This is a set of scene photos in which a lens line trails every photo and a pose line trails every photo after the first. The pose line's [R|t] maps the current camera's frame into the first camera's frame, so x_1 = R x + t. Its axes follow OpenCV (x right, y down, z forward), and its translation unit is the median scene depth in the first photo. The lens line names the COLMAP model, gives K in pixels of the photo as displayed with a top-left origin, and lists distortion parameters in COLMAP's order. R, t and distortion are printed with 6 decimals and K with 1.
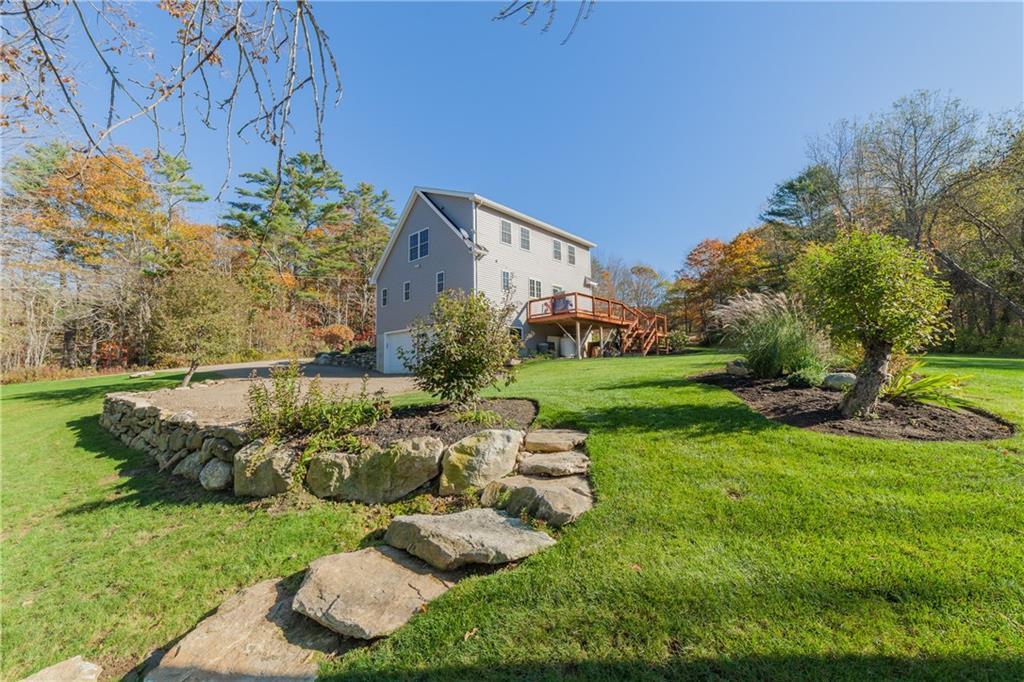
lens RADIAL K [[395.7, 0, 508.0], [0, 395.7, 340.0], [0, 0, 1]] dist [-0.013493, 0.000214]
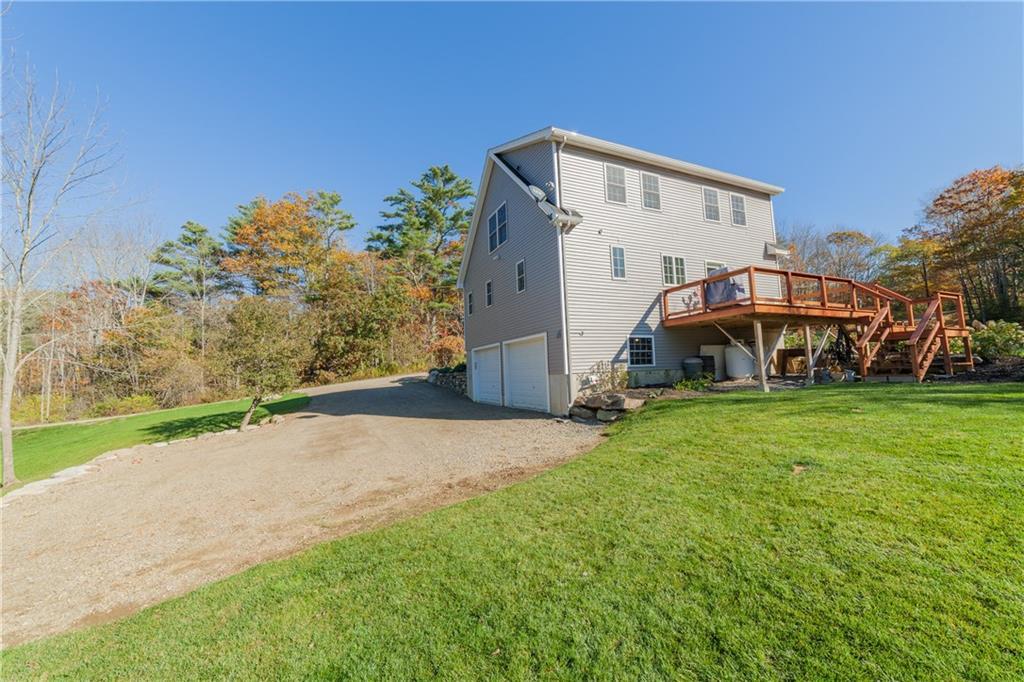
lens RADIAL K [[395.7, 0, 508.0], [0, 395.7, 340.0], [0, 0, 1]] dist [-0.013493, 0.000214]
pose [[0.924389, -0.051338, -0.377980, 0.055927], [0.052904, 0.998580, -0.006248, -0.030423], [0.377764, -0.014221, 0.925793, 0.327826]]
